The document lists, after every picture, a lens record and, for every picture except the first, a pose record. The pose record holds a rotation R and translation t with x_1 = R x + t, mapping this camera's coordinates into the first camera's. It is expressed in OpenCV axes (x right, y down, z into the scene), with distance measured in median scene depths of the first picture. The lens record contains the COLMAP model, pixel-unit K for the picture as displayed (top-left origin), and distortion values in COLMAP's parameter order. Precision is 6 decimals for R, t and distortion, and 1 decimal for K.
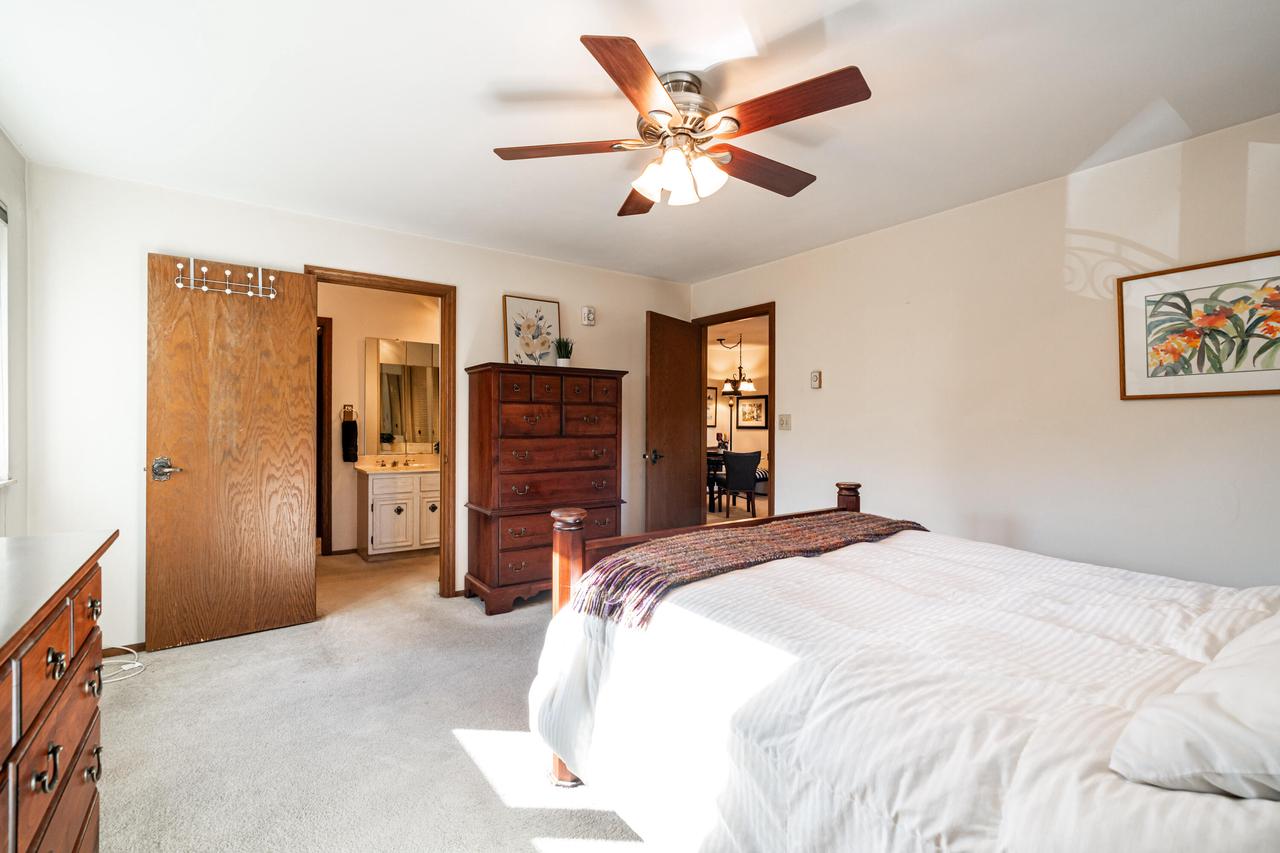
lens RADIAL K [[586.2, 0, 640.0], [0, 586.2, 426.5], [0, 0, 1]] dist [0.000698, 0.000348]
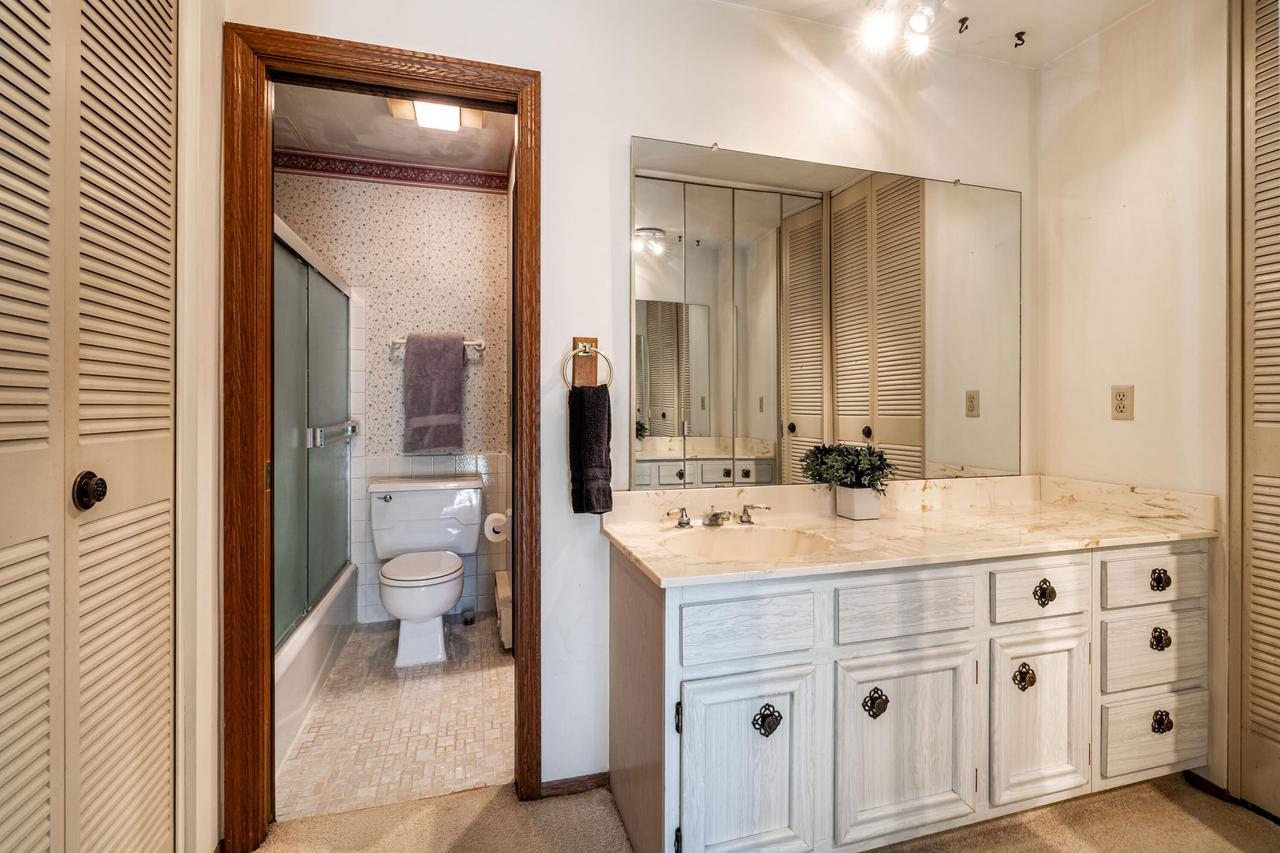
lens RADIAL K [[586.2, 0, 640.0], [0, 586.2, 426.5], [0, 0, 1]] dist [0.000698, 0.000348]
pose [[0.943453, 0.002148, -0.331500, -0.364609], [0.005076, 0.999768, 0.020925, 0.005897], [0.331468, -0.021424, 0.943223, 0.710496]]
